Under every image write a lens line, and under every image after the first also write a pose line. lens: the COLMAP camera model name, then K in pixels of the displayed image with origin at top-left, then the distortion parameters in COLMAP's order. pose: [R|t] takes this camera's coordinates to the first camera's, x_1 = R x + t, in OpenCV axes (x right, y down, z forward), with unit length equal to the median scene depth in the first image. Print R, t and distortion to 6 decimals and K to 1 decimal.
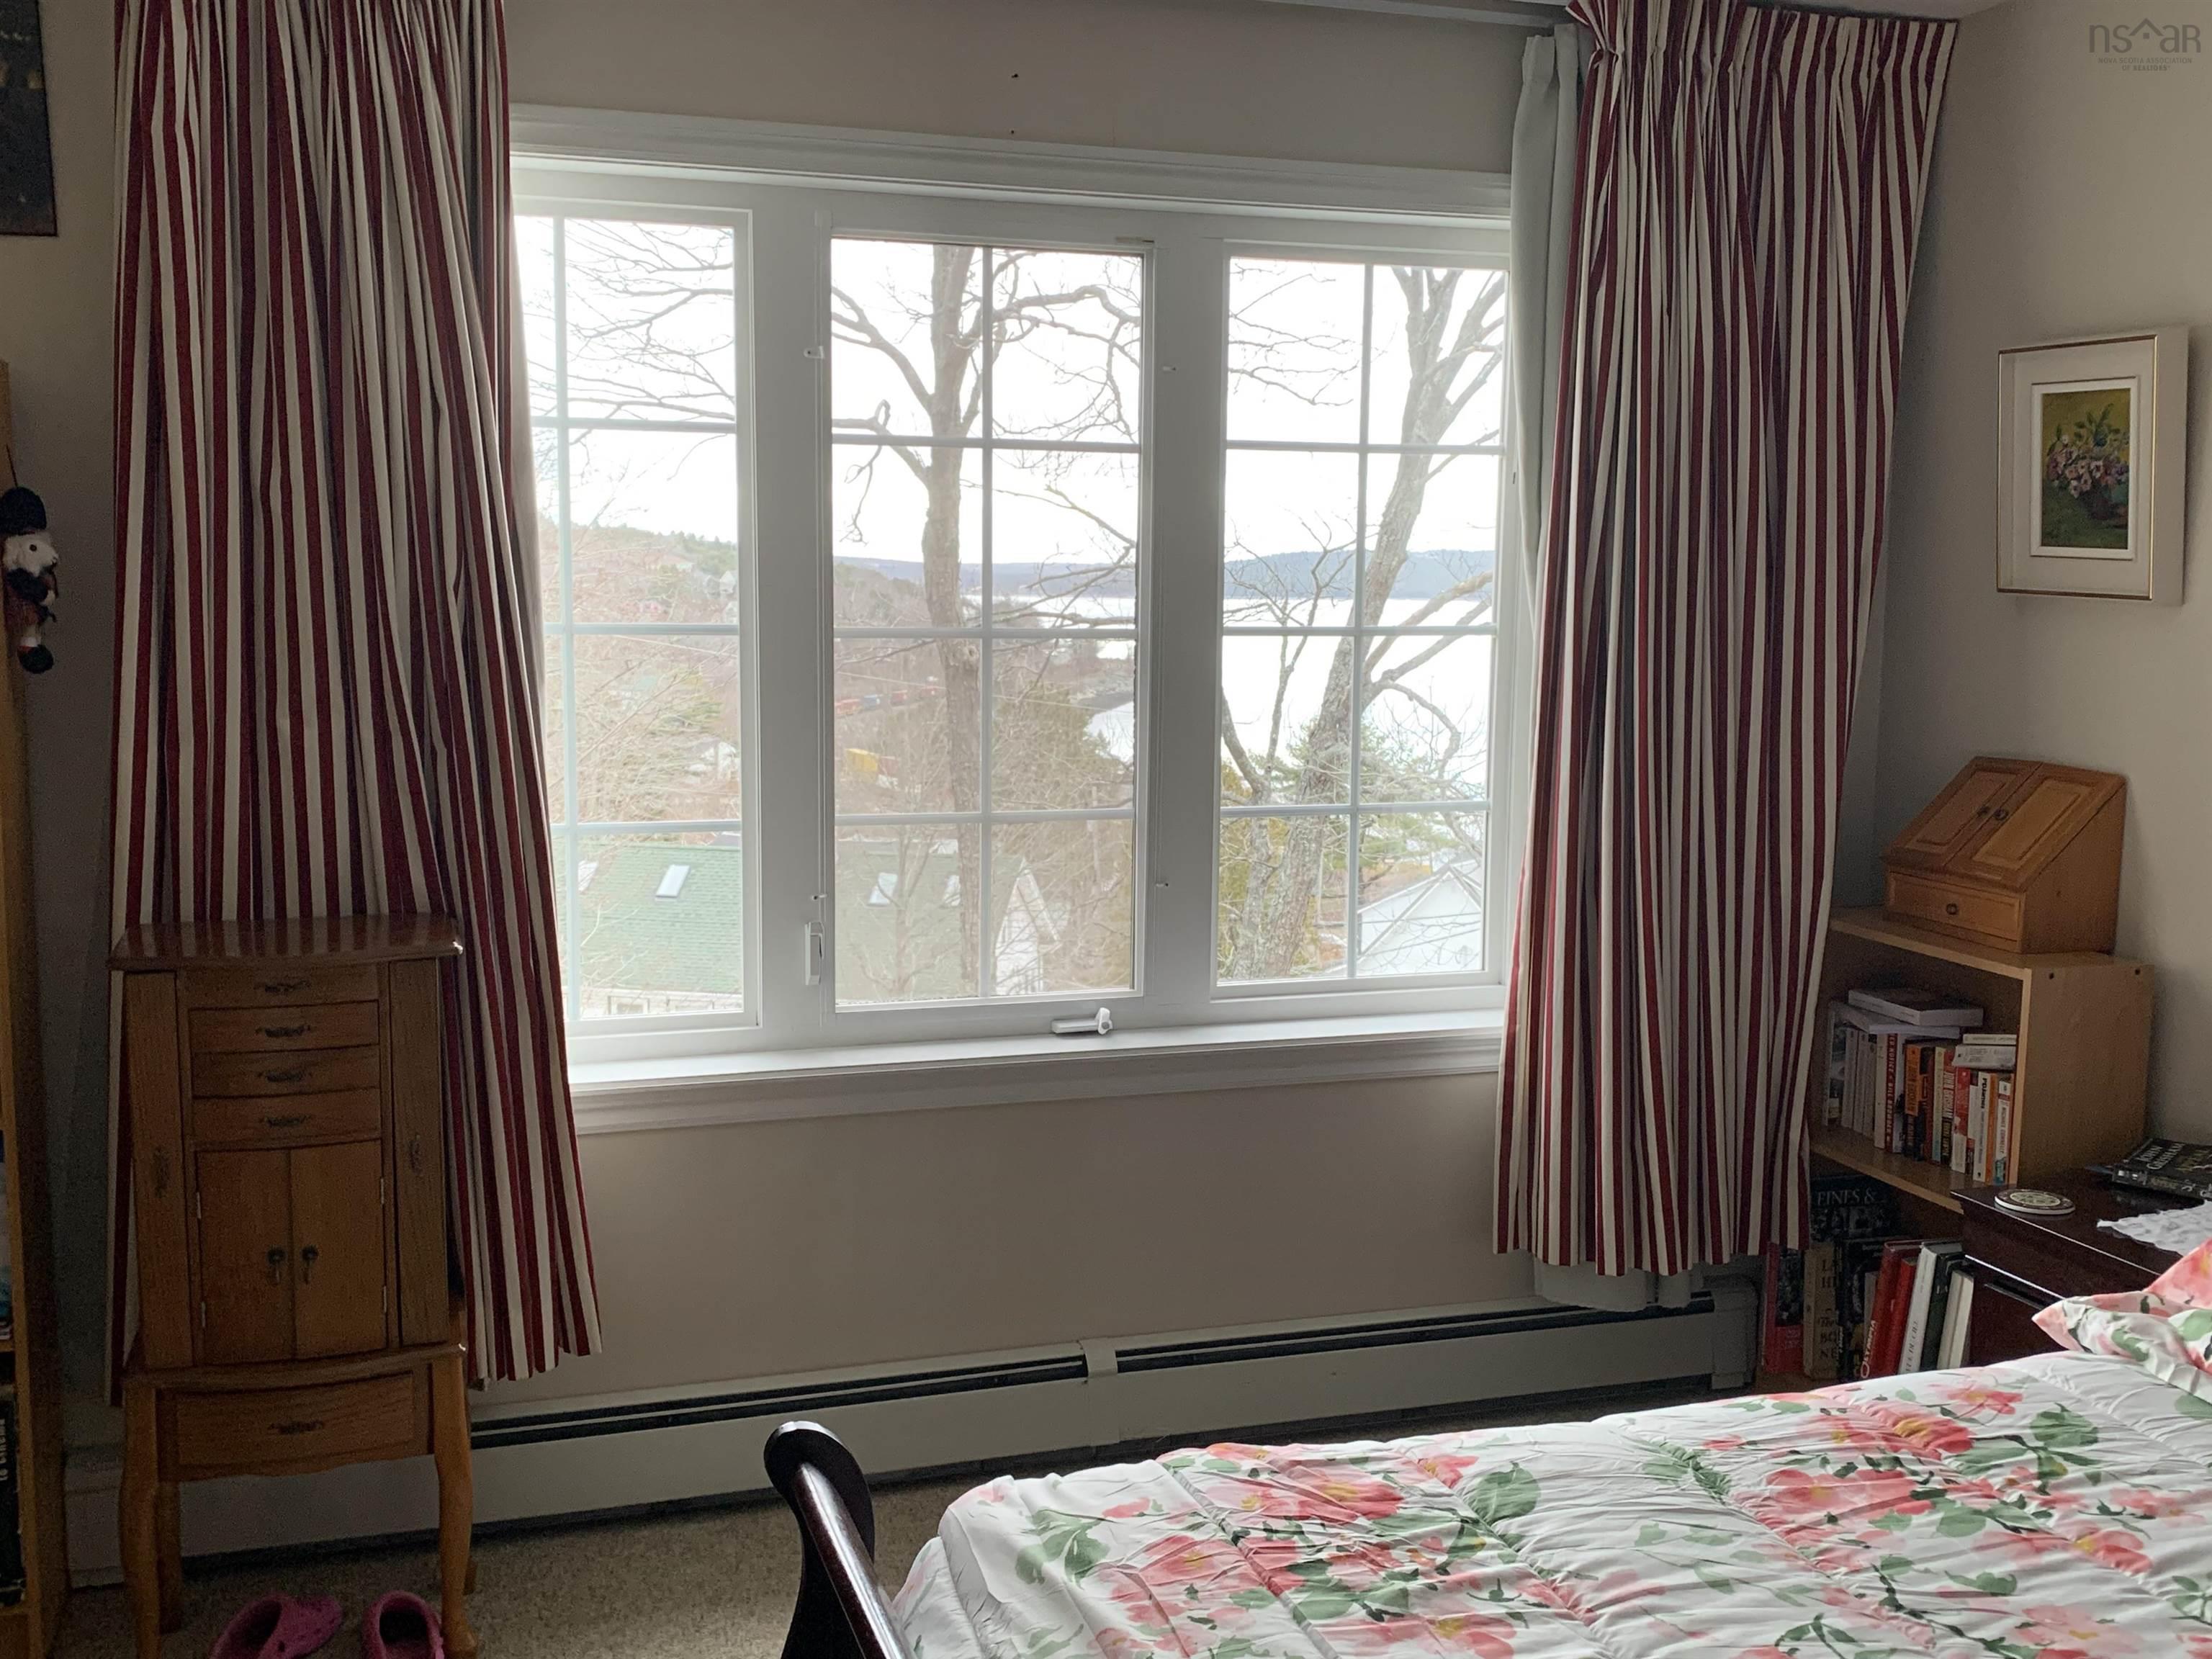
lens RADIAL K [[2176.3, 0, 1177.8], [0, 2176.3, 822.8], [0, 0, 1]] dist [0.171385, 0.002980]
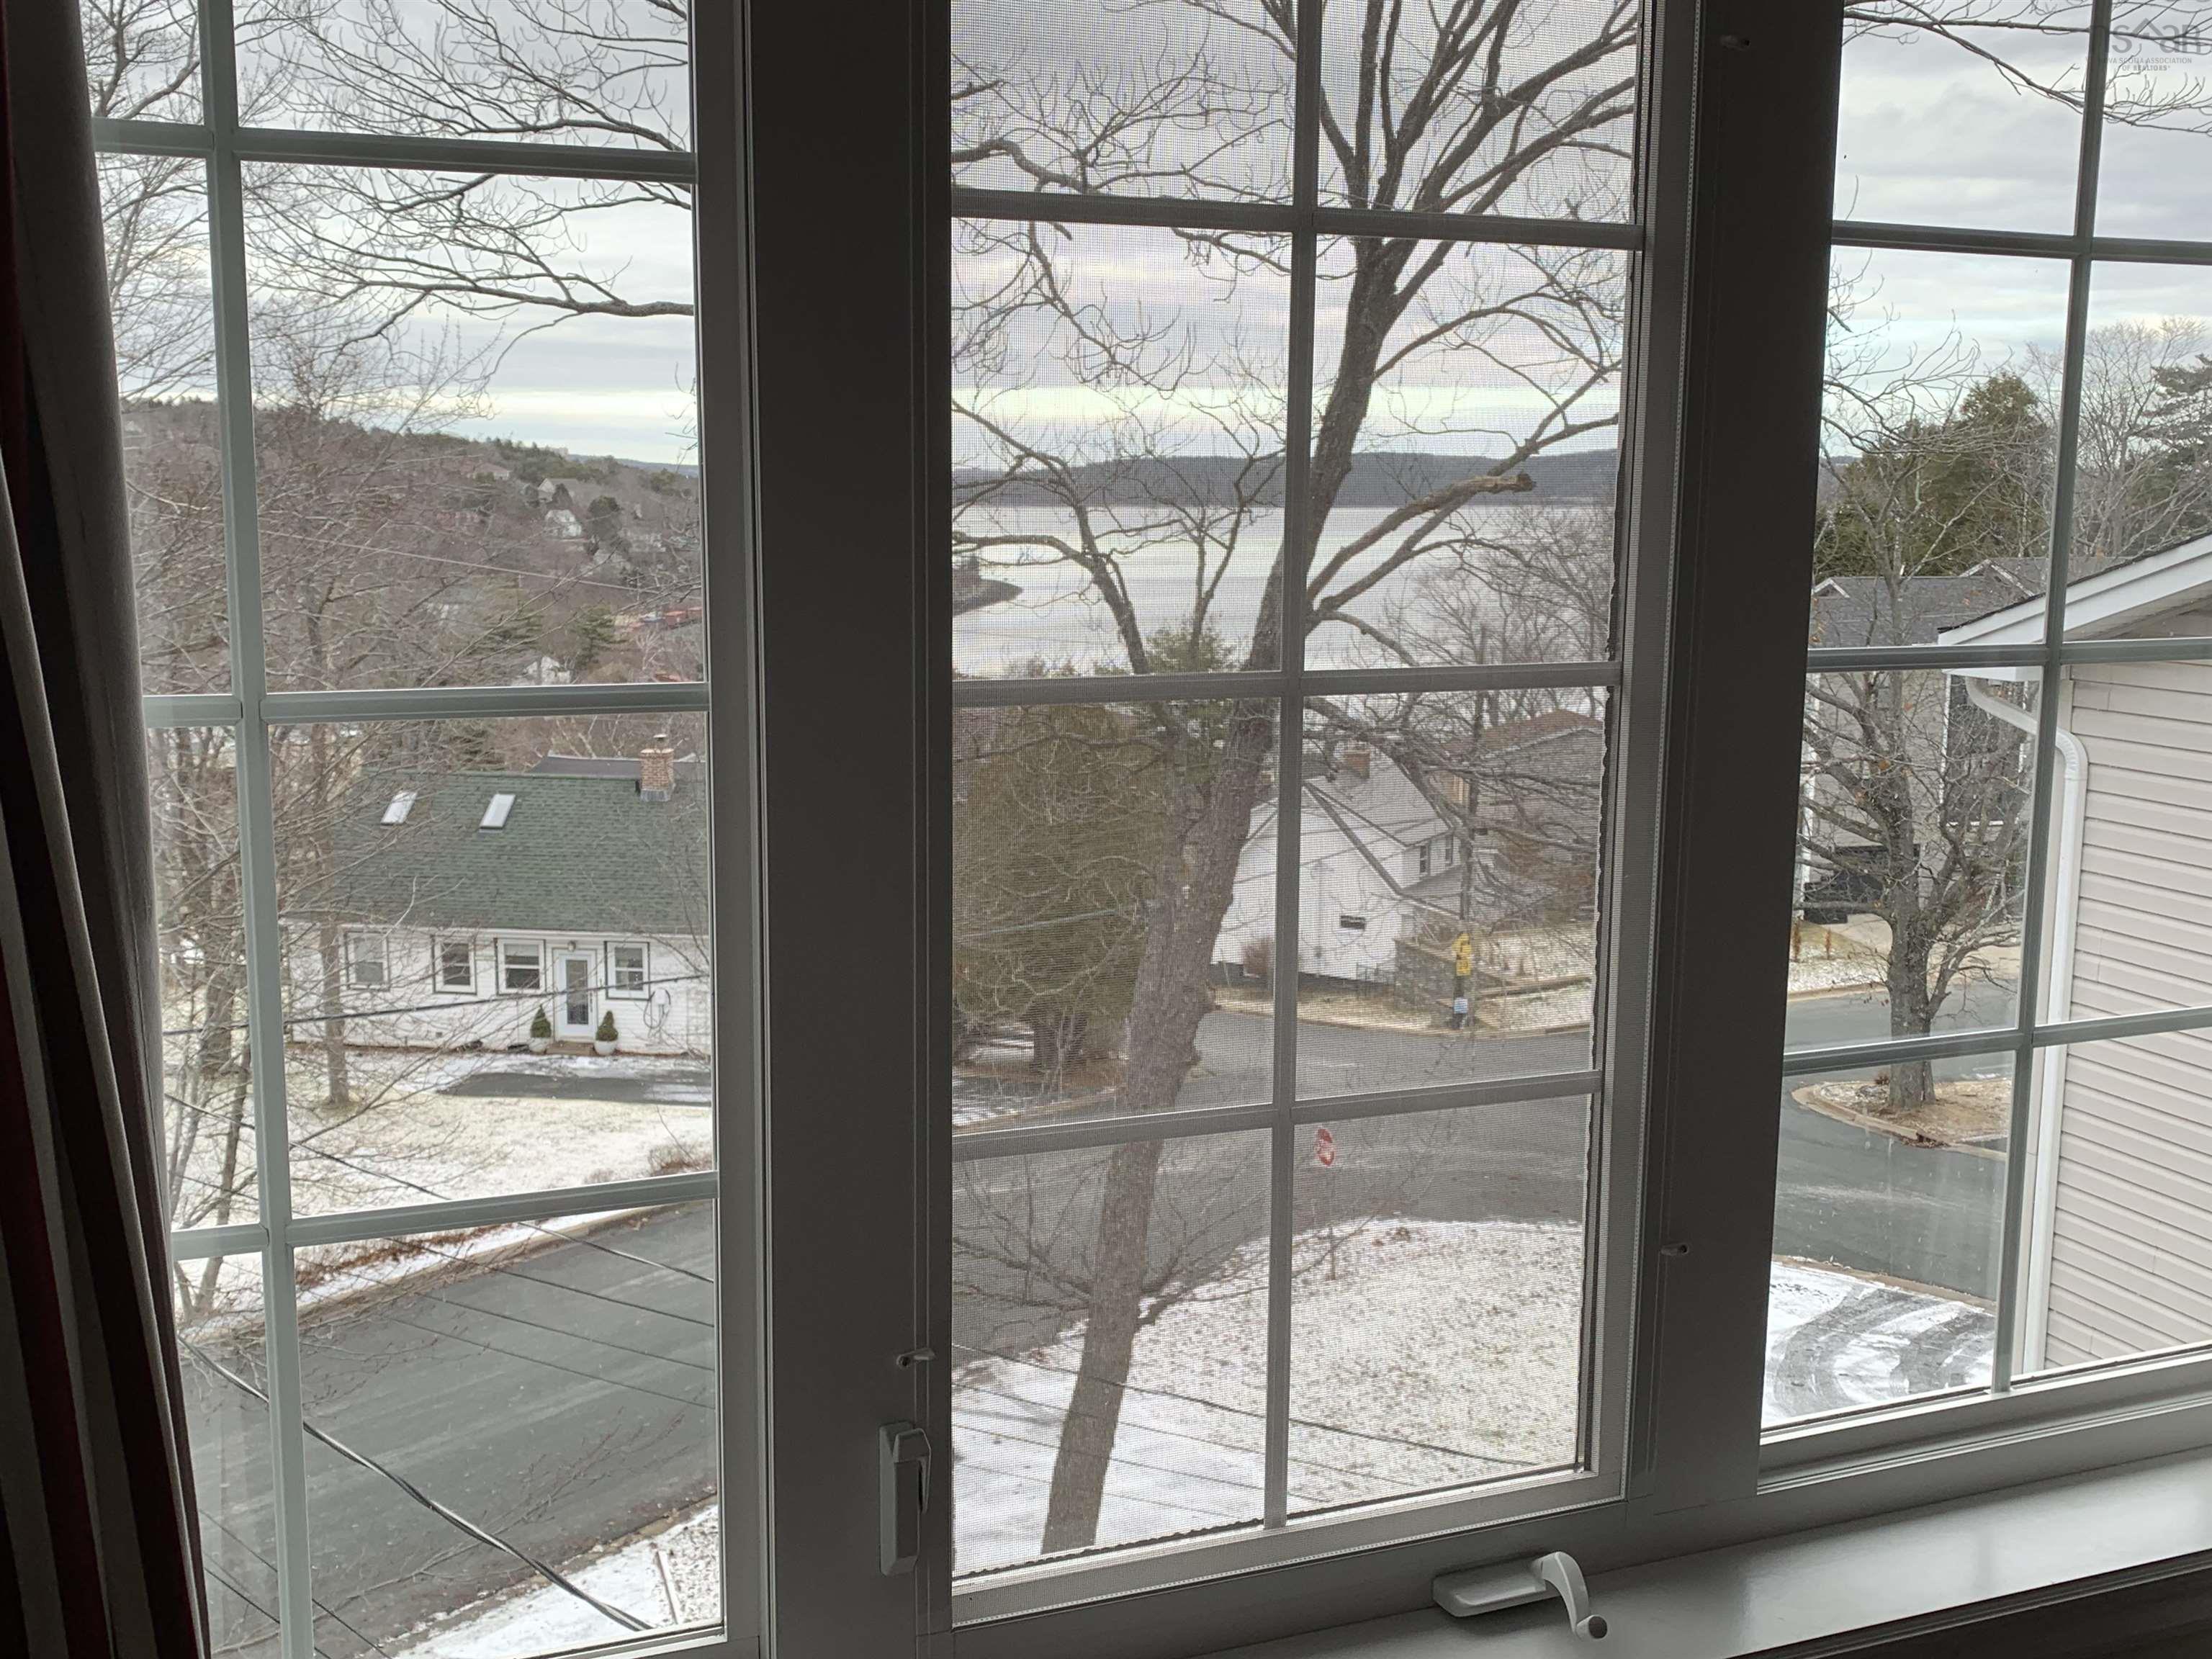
lens RADIAL K [[2140.5, 0, 1106.0], [0, 2140.5, 829.5], [0, 0, 1]] dist [0.072037, -0.005069]
pose [[0.998686, -0.011068, 0.050036, -0.034042], [0.008623, 0.998770, 0.048837, -0.019094], [-0.050515, -0.048341, 0.997553, 0.140414]]
